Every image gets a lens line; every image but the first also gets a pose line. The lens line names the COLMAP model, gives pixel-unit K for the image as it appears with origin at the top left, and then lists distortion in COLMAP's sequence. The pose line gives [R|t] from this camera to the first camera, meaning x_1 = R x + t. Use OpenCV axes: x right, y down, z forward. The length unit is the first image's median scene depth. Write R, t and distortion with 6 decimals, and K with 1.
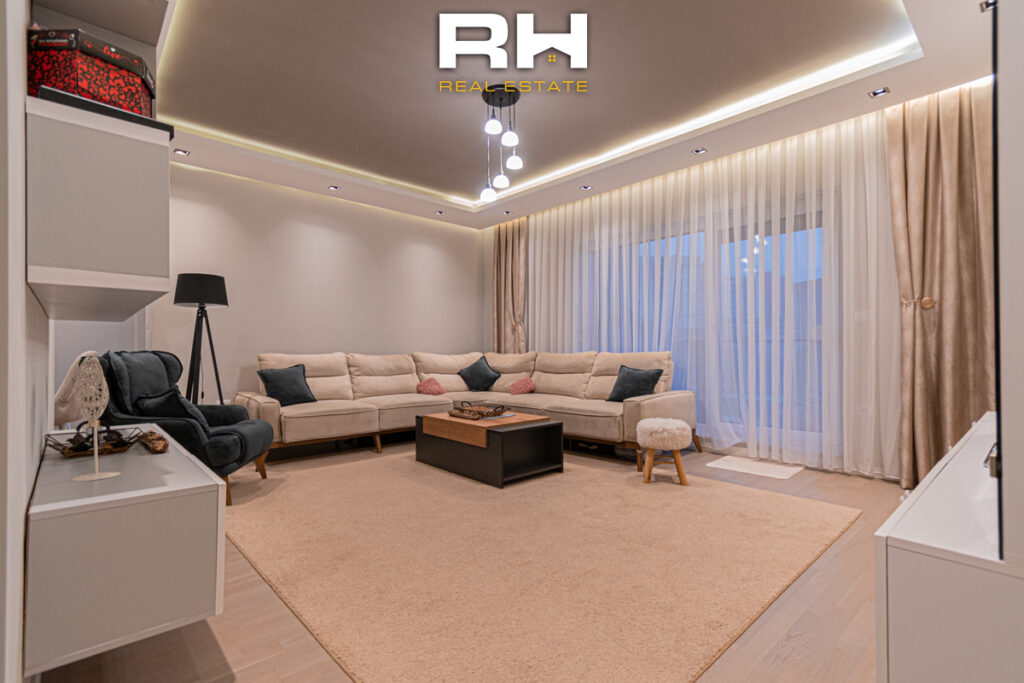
lens RADIAL K [[459.6, 0, 514.9], [0, 459.6, 345.6], [0, 0, 1]] dist [-0.000554, -0.000039]
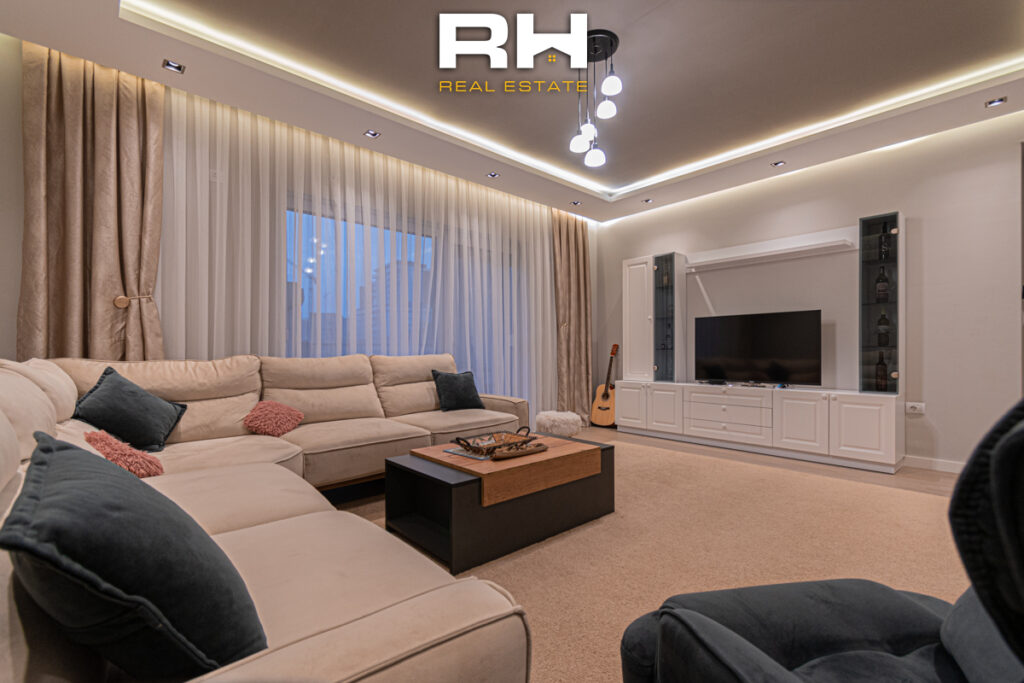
lens RADIAL K [[459.6, 0, 514.9], [0, 459.6, 345.6], [0, 0, 1]] dist [-0.000554, -0.000039]
pose [[0.010170, 0.003706, 0.999941, -0.582839], [-0.019761, 0.999799, -0.003504, -0.002557], [-0.999753, -0.019724, 0.010241, 0.737427]]
